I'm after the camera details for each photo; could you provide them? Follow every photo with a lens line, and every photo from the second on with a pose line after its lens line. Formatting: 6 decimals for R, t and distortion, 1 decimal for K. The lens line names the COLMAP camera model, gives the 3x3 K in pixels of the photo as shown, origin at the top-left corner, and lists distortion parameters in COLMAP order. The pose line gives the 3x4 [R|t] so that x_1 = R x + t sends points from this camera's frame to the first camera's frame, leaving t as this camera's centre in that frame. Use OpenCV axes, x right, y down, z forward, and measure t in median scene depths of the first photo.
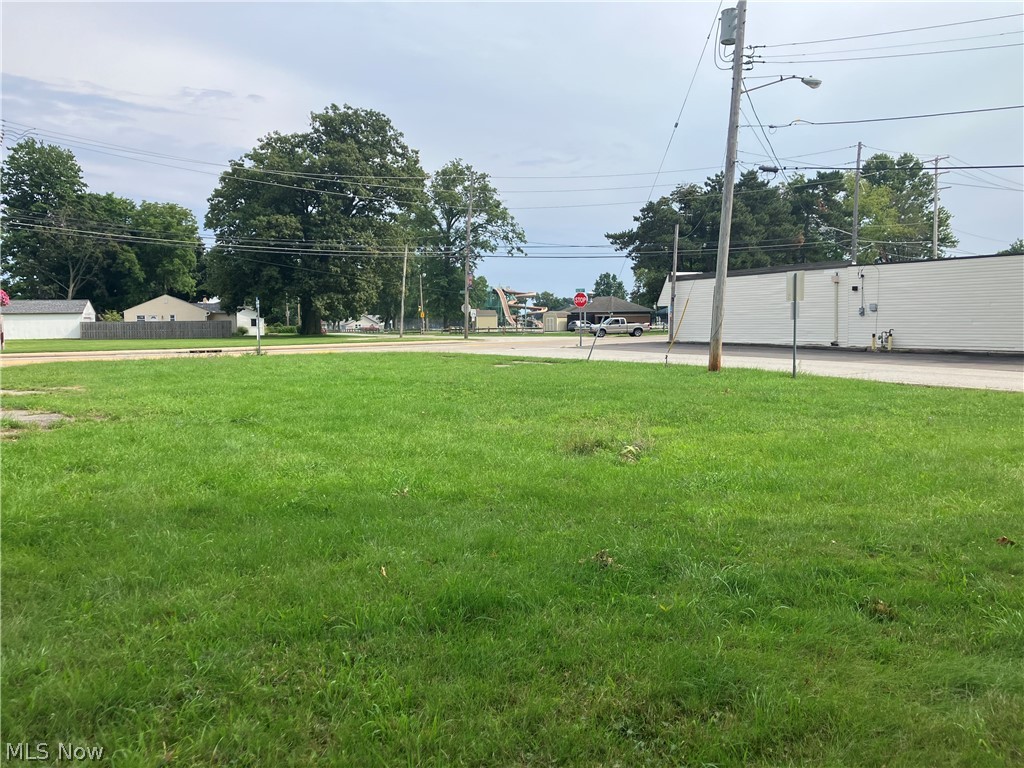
lens RADIAL K [[830.5, 0, 512.0], [0, 830.5, 382.5], [0, 0, 1]] dist [0.007510, -0.048956]
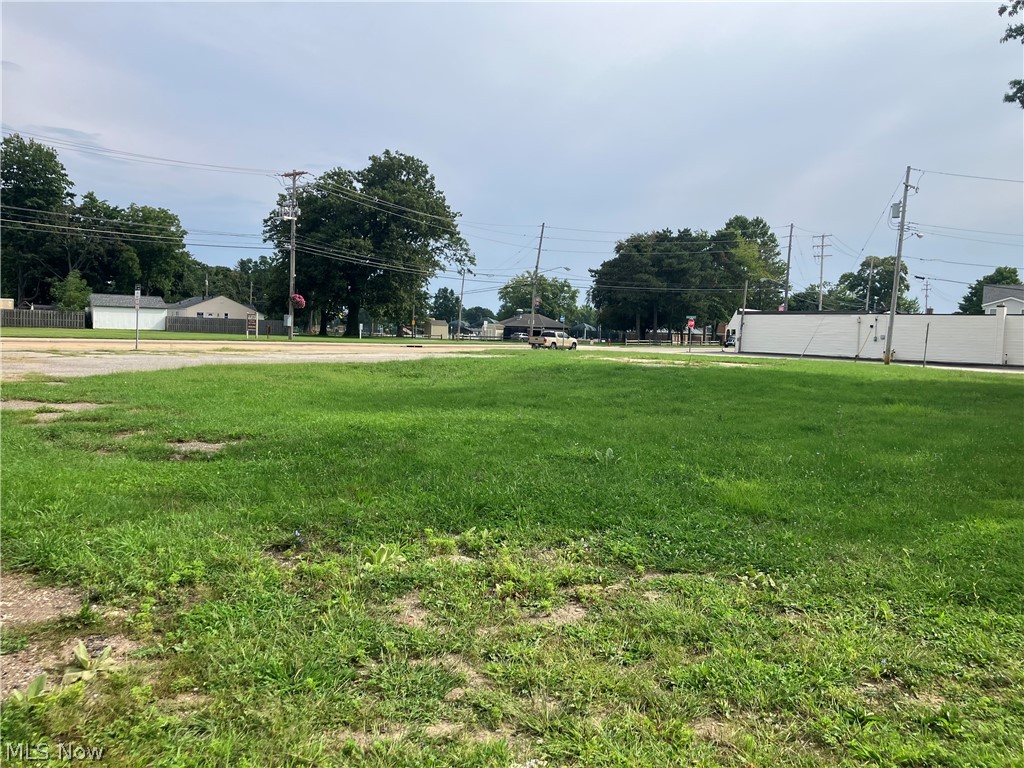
lens RADIAL K [[830.5, 0, 512.8], [0, 830.5, 386.1], [0, 0, 1]] dist [0.007510, -0.048956]
pose [[0.960356, 0.025579, 0.277600, -0.347158], [-0.023401, 0.999664, -0.011158, 0.023736], [-0.277792, 0.004219, 0.960632, -0.221103]]
